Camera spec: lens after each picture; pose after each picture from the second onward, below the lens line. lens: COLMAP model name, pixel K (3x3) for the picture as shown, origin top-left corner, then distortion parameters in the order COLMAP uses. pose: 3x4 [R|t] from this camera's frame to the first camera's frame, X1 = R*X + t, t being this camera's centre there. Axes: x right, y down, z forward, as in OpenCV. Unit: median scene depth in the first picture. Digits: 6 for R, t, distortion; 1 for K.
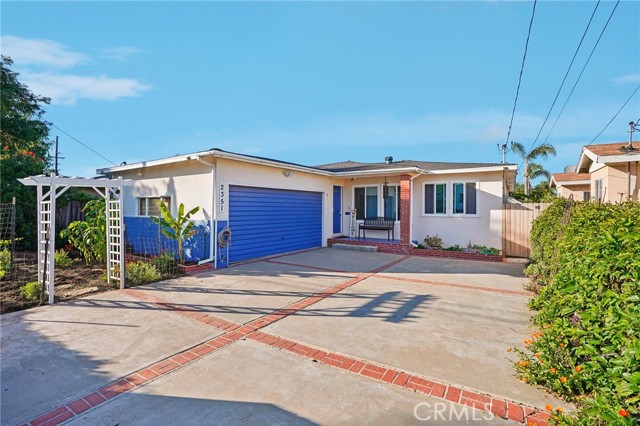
lens RADIAL K [[297.5, 0, 320.8], [0, 297.5, 211.3], [0, 0, 1]] dist [-0.034353, -0.000374]
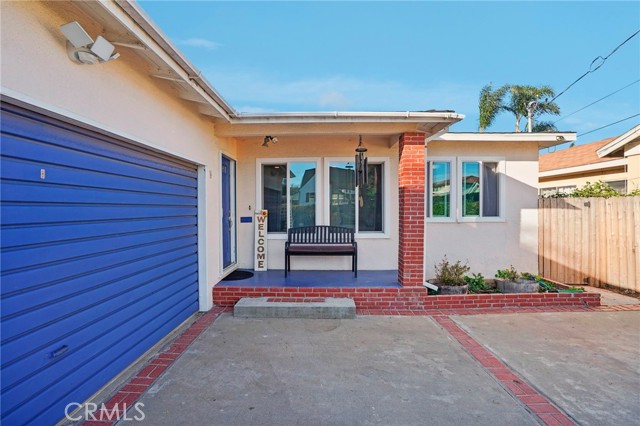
lens RADIAL K [[297.5, 0, 318.6], [0, 297.5, 211.8], [0, 0, 1]] dist [-0.034353, -0.000374]
pose [[0.847814, -0.012445, 0.530147, -0.071689], [0.011547, 0.999921, 0.005007, -0.007141], [-0.530168, 0.001876, 0.847891, 0.683392]]
